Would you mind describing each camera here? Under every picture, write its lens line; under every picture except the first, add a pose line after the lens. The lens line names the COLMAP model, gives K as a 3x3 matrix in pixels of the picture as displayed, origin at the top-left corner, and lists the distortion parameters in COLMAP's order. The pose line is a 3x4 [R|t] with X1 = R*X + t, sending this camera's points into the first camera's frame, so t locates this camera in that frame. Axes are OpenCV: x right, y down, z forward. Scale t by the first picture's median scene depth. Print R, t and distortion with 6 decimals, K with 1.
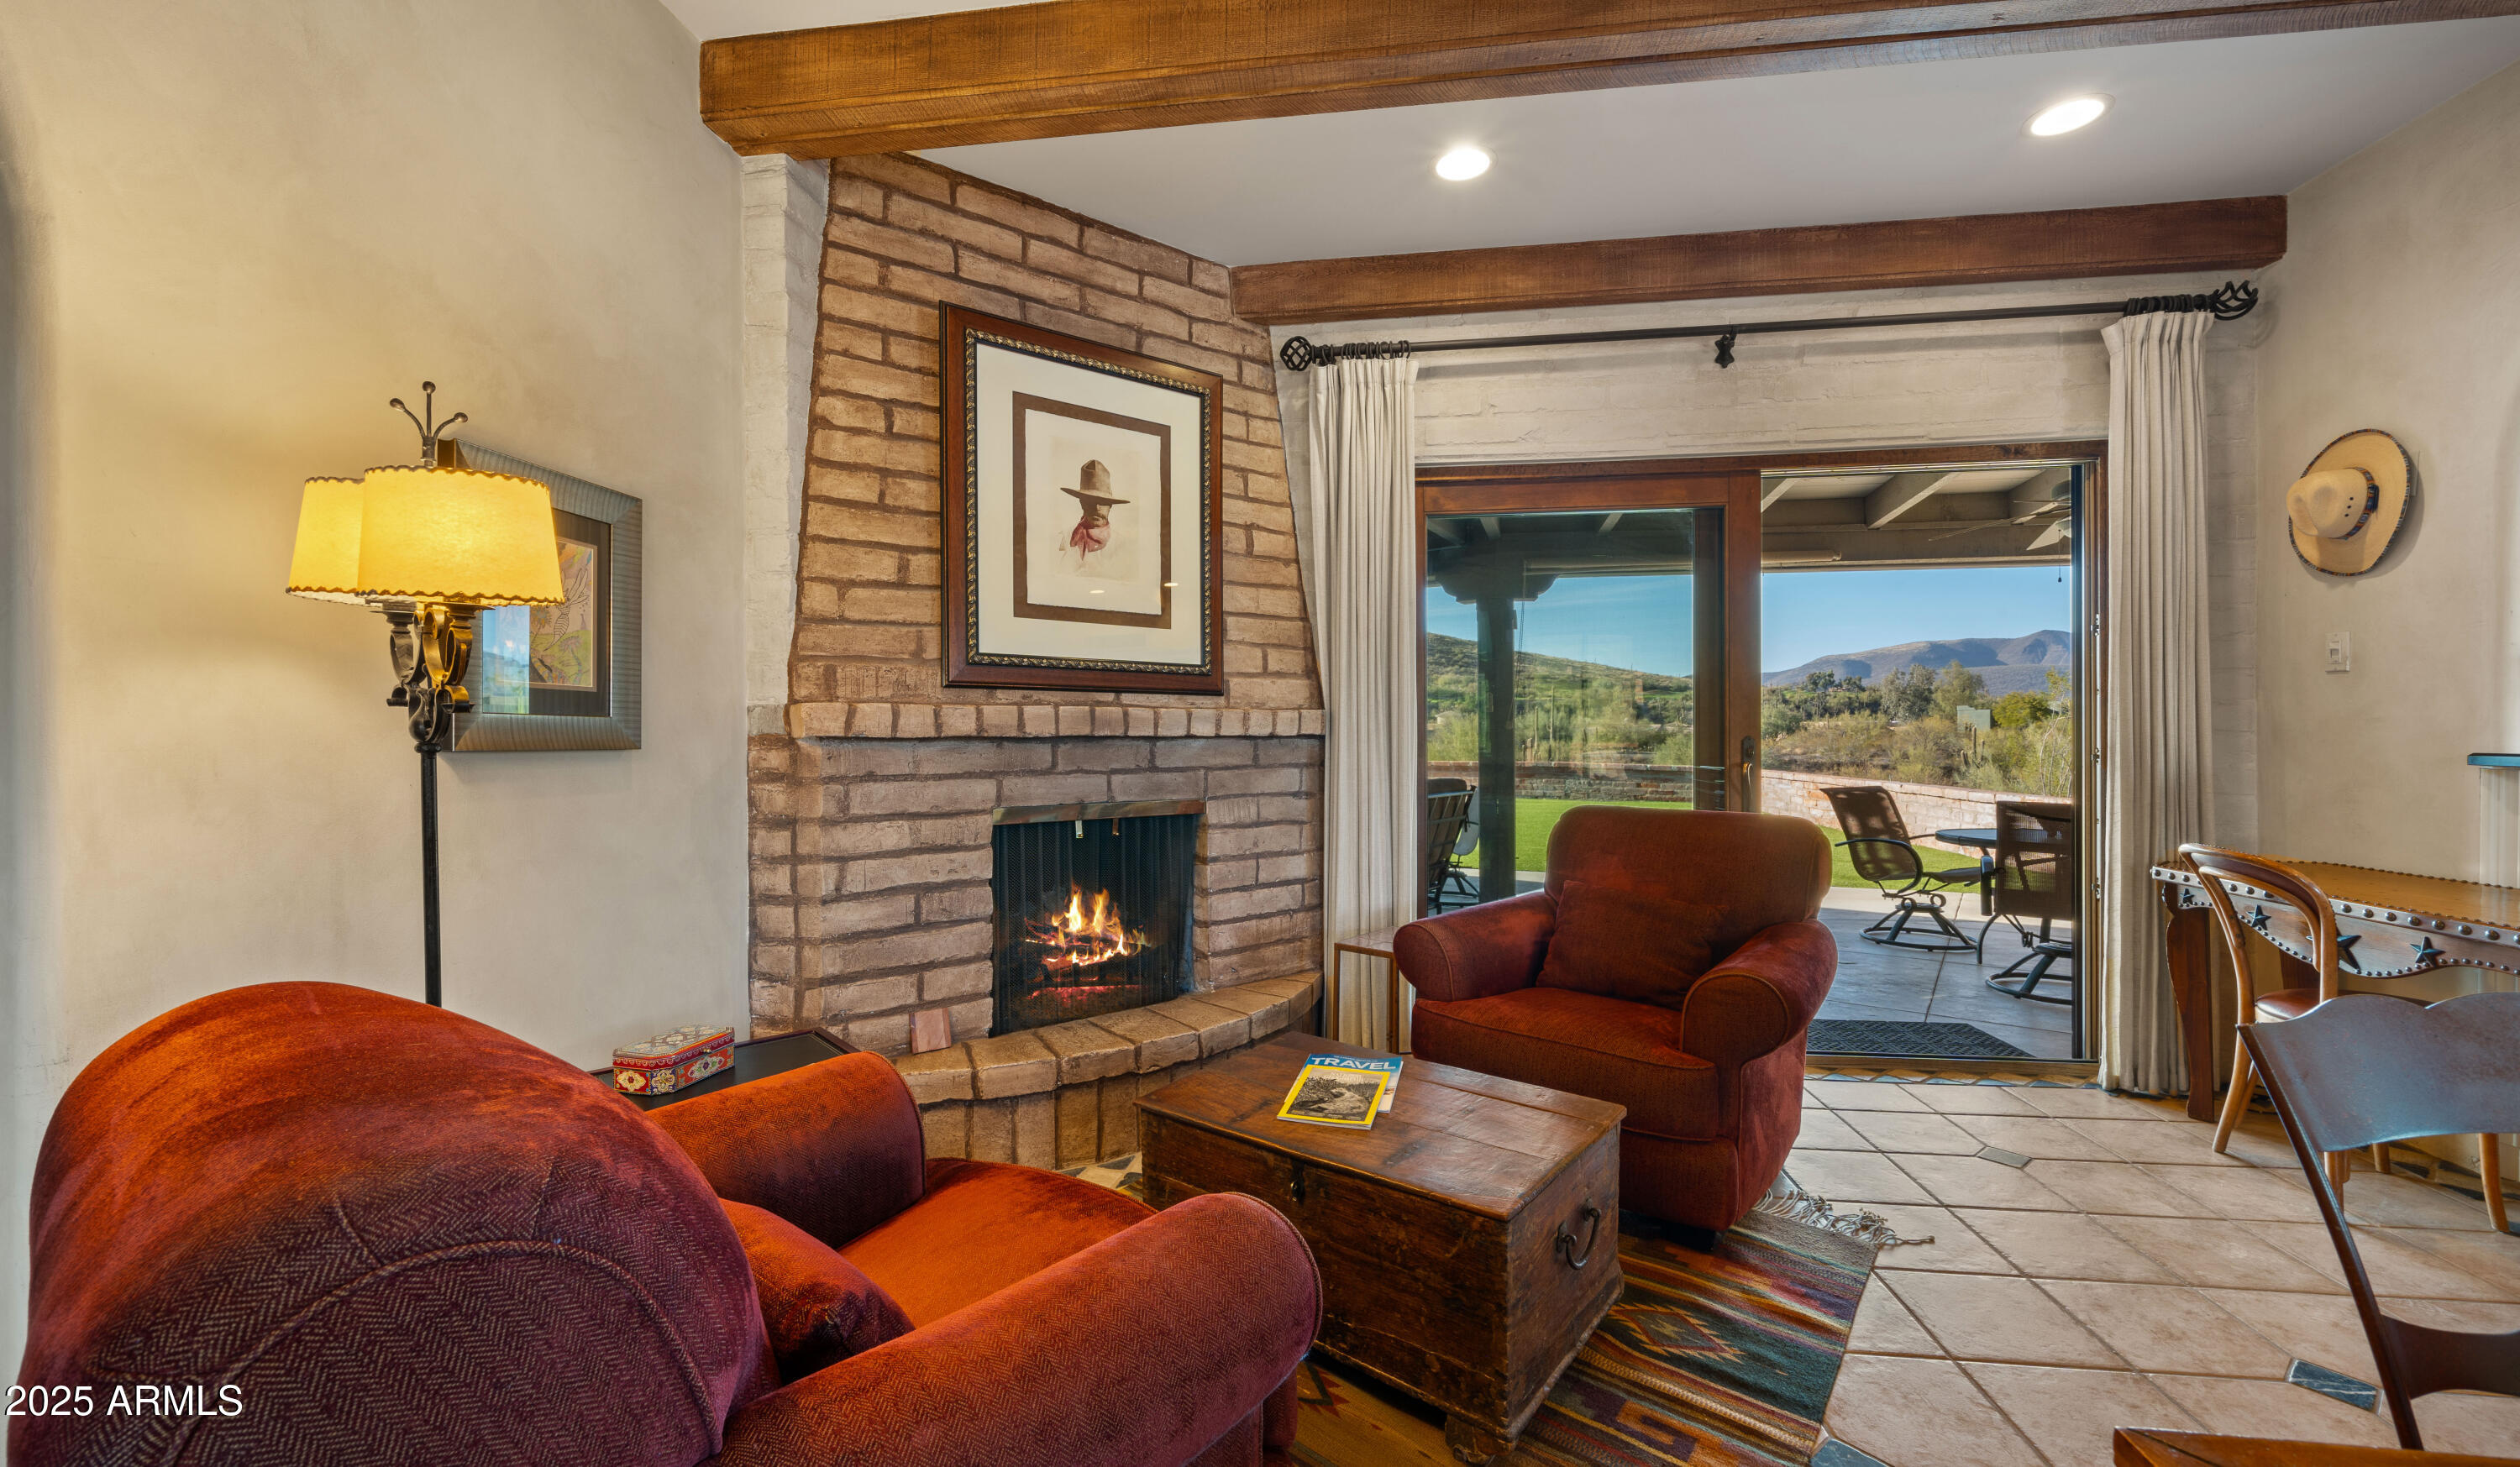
lens RADIAL K [[984.4, 0, 1260.0], [0, 984.4, 733.5], [0, 0, 1]] dist [-0.001123, -0.000200]
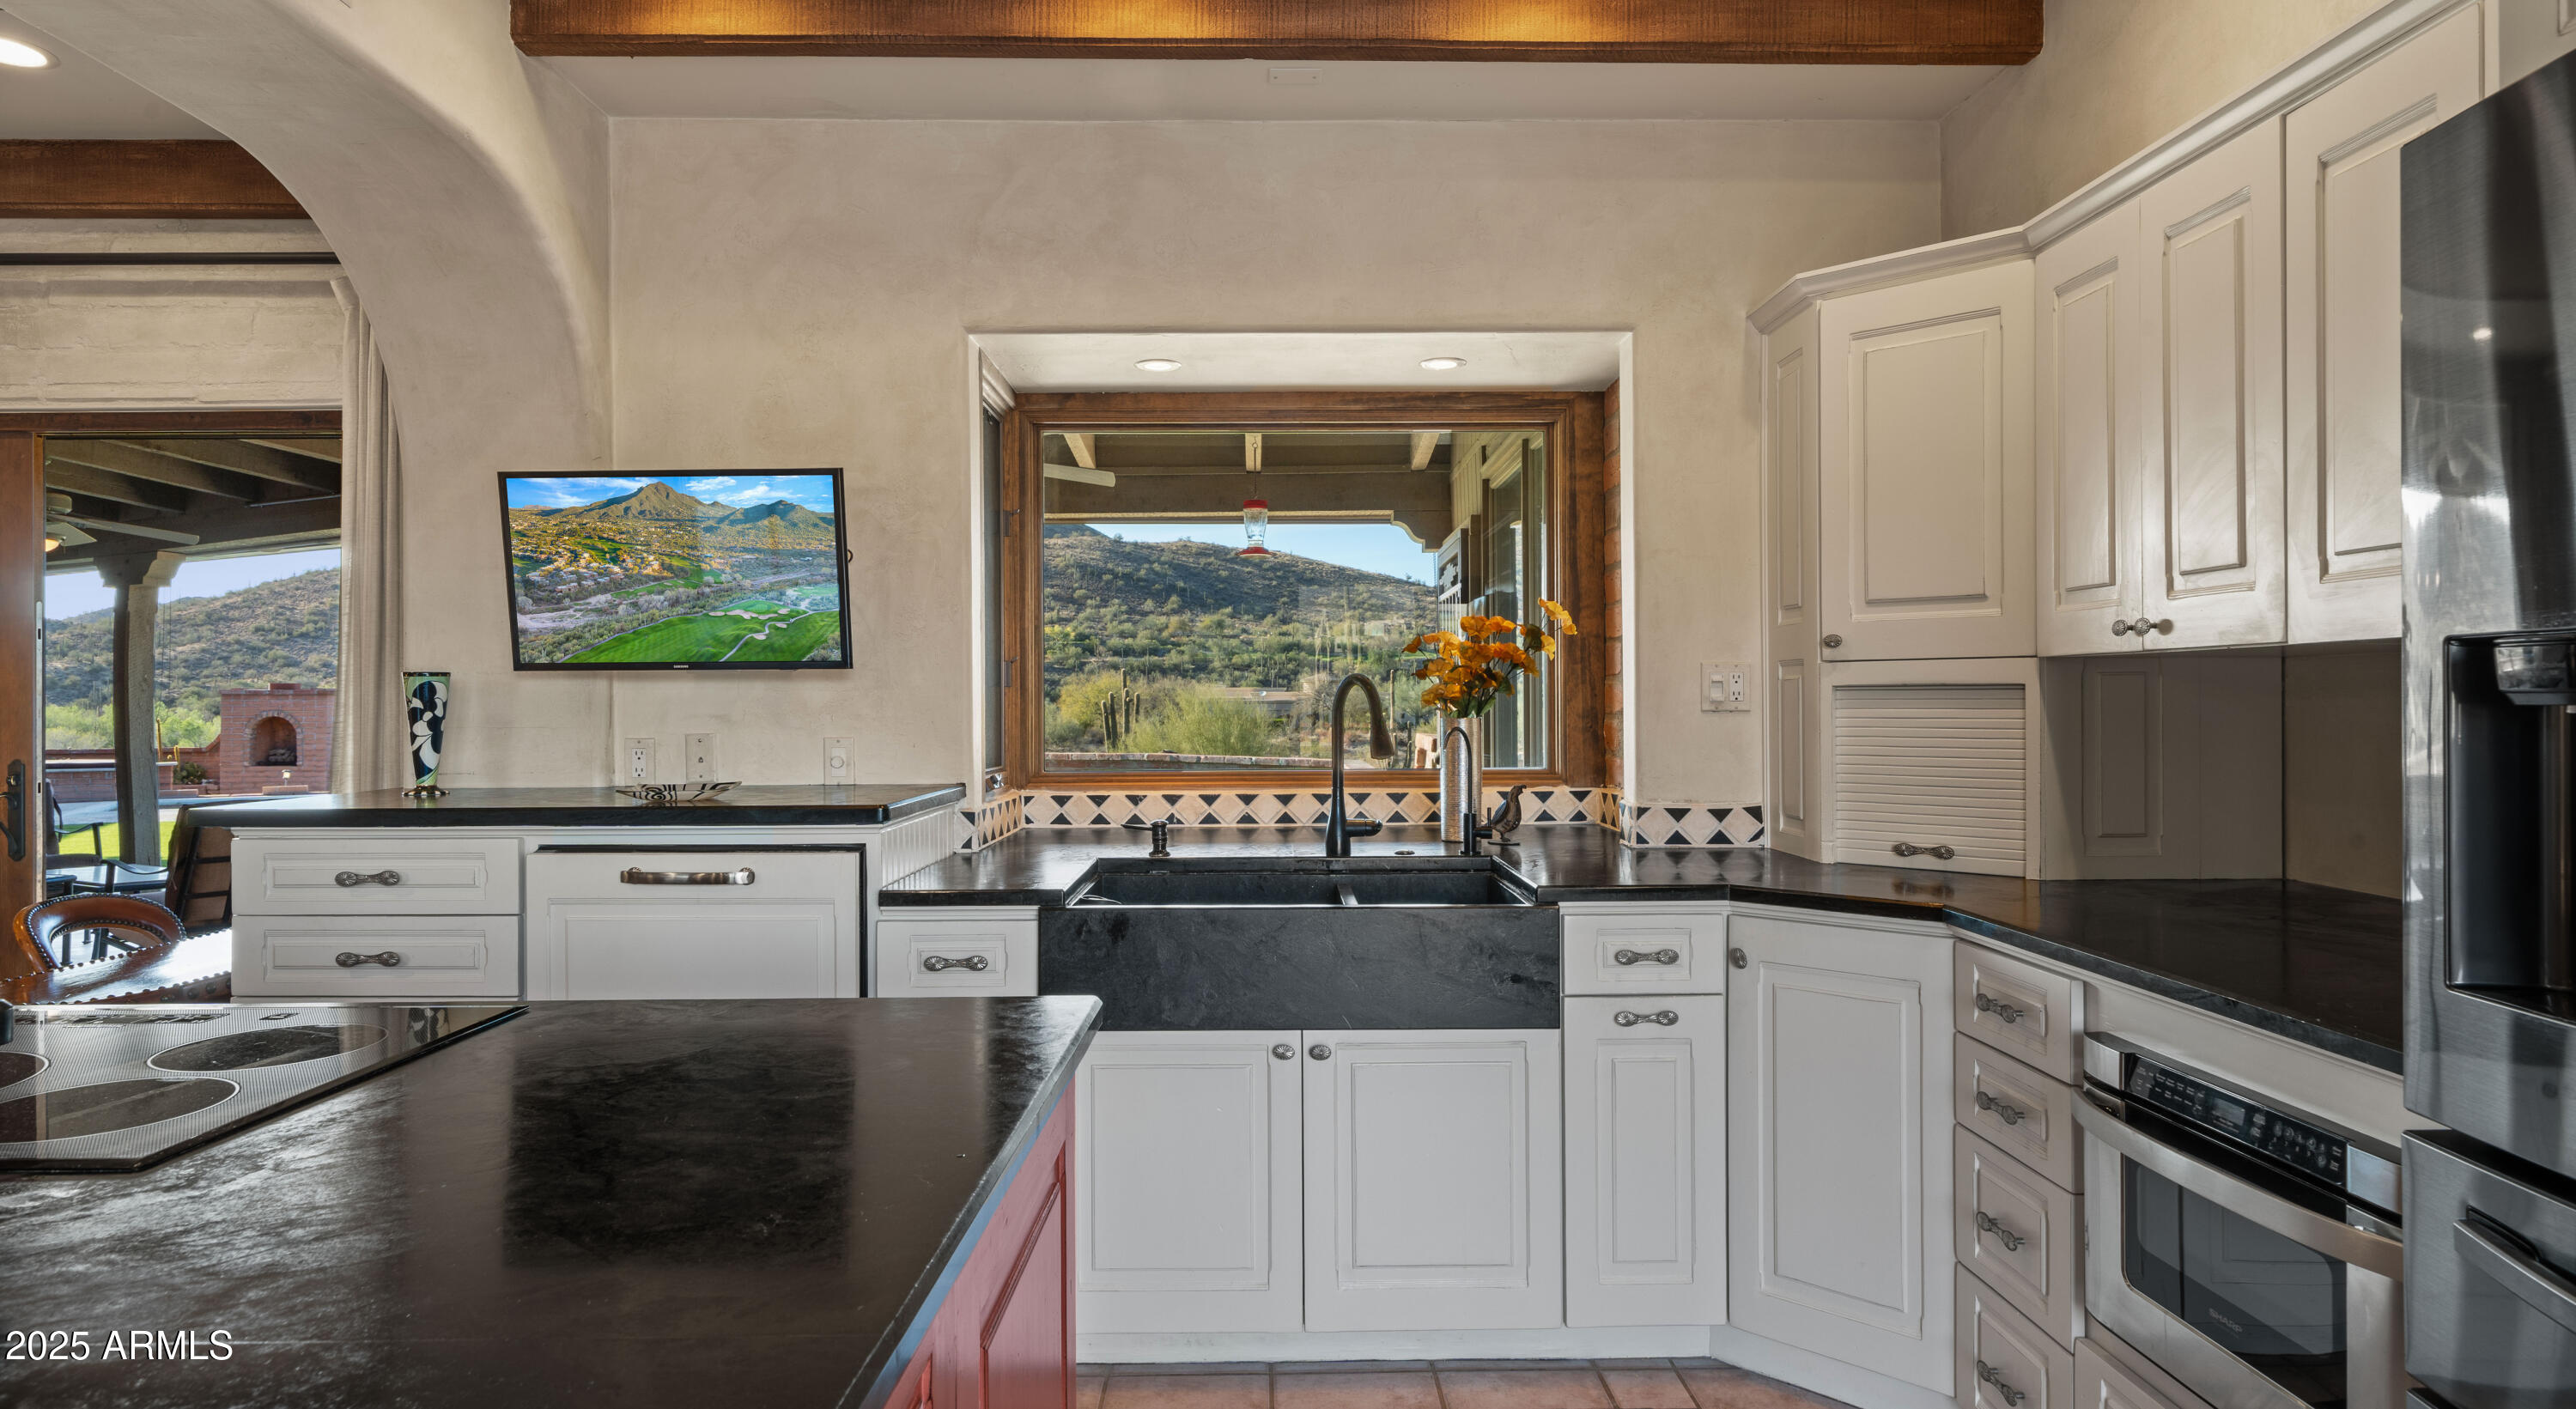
lens RADIAL K [[1415.9, 0, 1297.0], [0, 1415.9, 694.1], [0, 0, 1]] dist [0.001914, 0.000015]
pose [[0.988979, 0.000461, 0.148053, 1.633390], [0.000585, 0.999975, -0.007020, -0.051356], [-0.148052, 0.007029, 0.988955, -0.364689]]
